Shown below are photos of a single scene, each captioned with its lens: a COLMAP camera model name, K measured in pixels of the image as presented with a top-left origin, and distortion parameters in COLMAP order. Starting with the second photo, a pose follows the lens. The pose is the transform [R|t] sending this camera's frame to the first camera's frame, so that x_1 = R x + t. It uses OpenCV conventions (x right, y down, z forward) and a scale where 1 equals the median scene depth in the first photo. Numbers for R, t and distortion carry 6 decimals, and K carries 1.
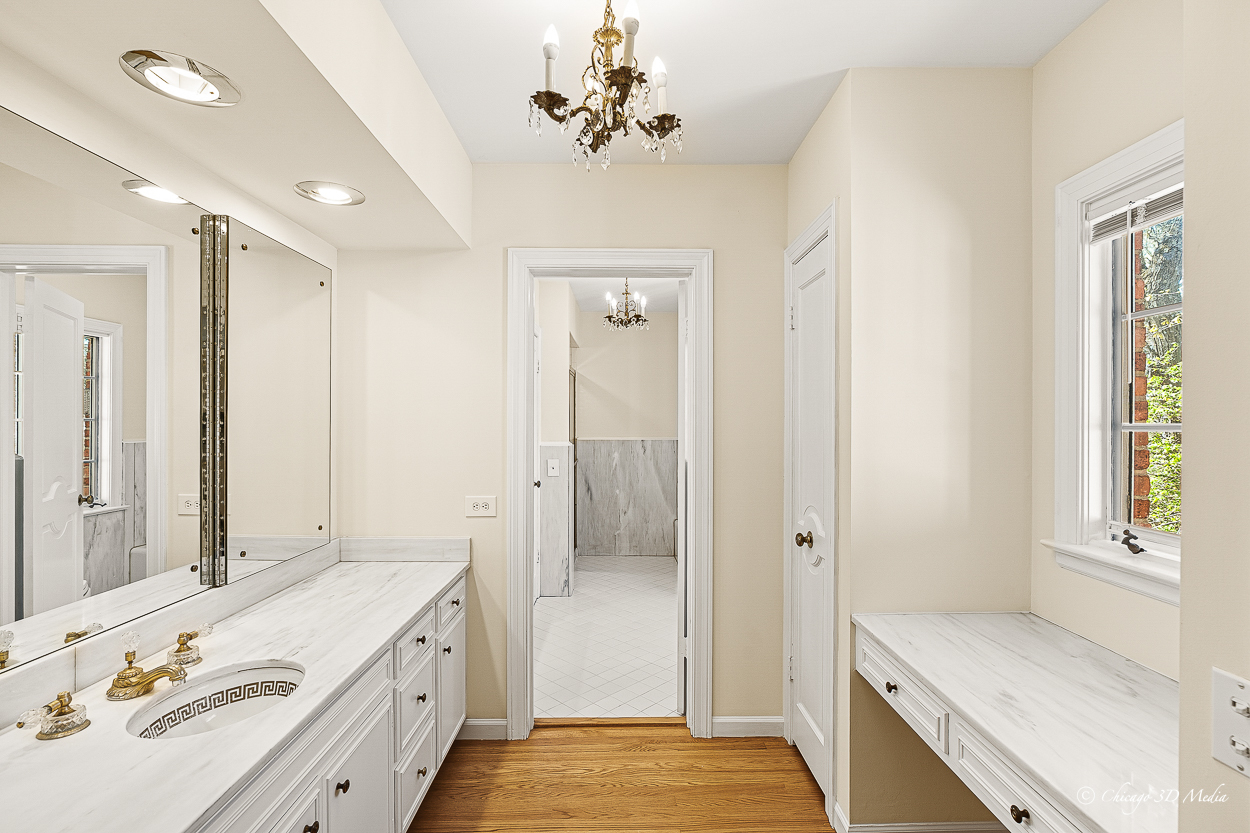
lens RADIAL K [[588.2, 0, 584.4], [0, 588.2, 423.7], [0, 0, 1]] dist [-0.003700, 0.000972]
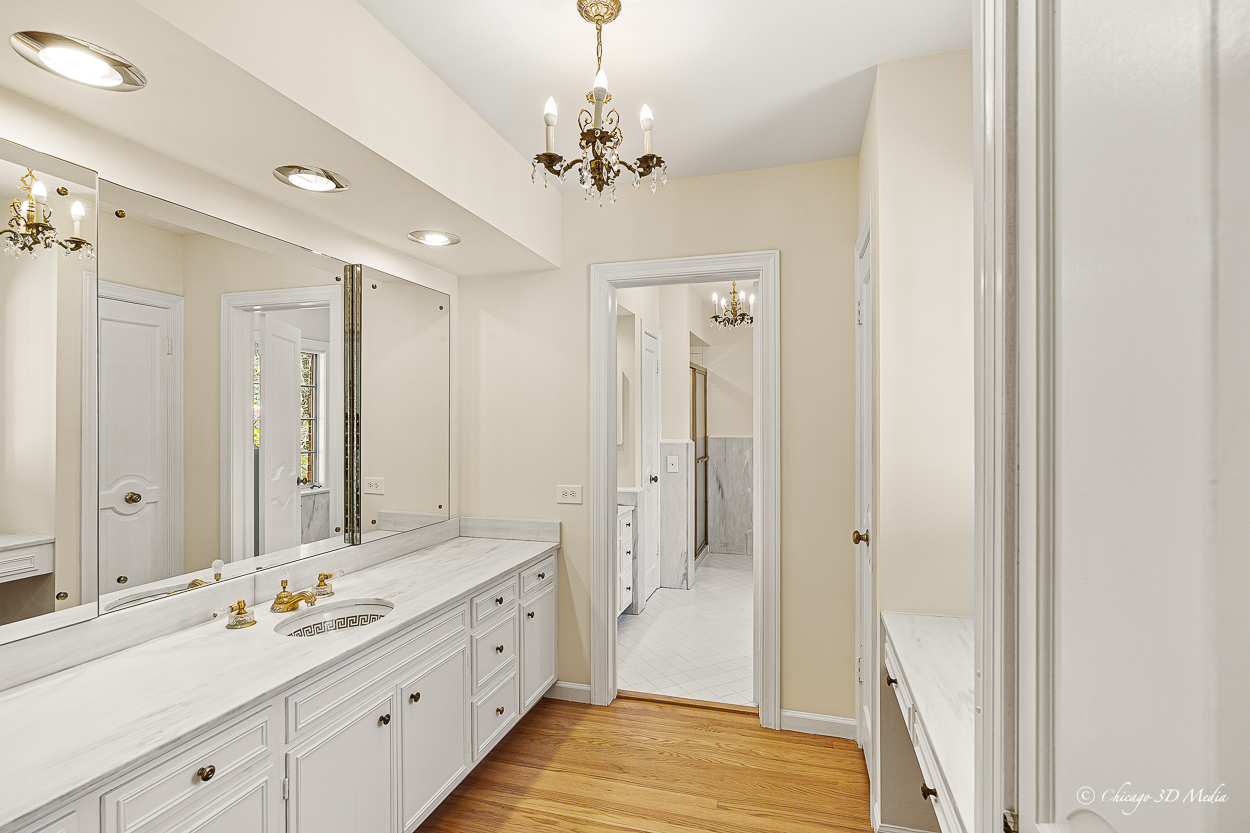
lens RADIAL K [[588.2, 0, 568.3], [0, 588.2, 419.8], [0, 0, 1]] dist [-0.003700, 0.000972]
pose [[0.948940, -0.003493, -0.315437, 0.199053], [0.002122, 0.999987, -0.004689, 0.002532], [0.315449, 0.003780, 0.948935, -0.084813]]
